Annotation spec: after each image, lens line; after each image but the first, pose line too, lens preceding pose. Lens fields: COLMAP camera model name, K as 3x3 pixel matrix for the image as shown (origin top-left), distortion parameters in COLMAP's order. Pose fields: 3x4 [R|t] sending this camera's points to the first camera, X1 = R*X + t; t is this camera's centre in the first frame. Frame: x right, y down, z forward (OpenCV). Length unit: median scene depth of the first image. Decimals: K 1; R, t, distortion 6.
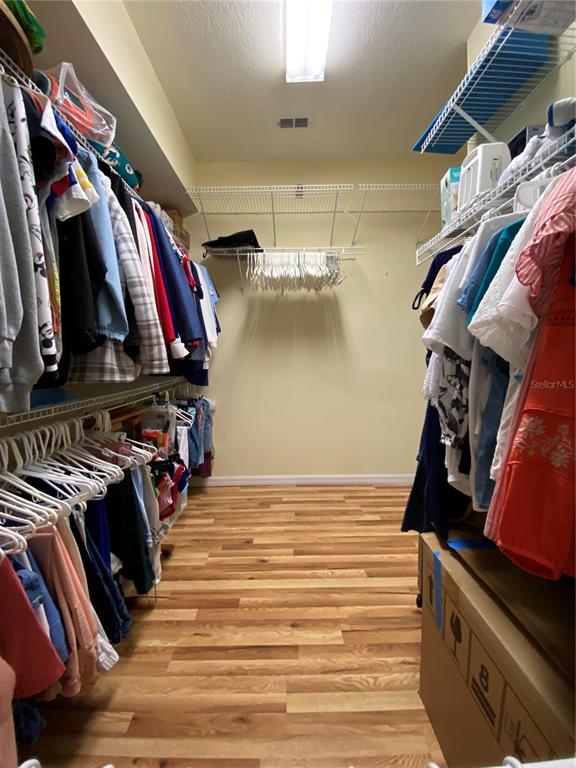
lens RADIAL K [[313.0, 0, 288.0], [0, 313.0, 384.0], [0, 0, 1]] dist [0.008961, -0.015506]
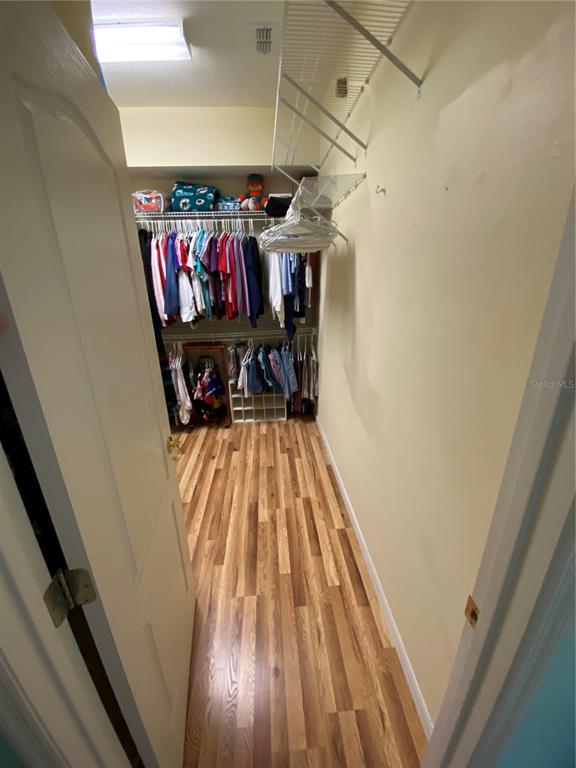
lens RADIAL K [[313.0, 0, 288.0], [0, 313.0, 384.0], [0, 0, 1]] dist [0.008961, -0.015506]
pose [[0.062579, 0.349064, -0.935007, 1.054337], [-0.076554, 0.935762, 0.344222, -0.280981], [0.995100, 0.050037, 0.085281, 1.014288]]
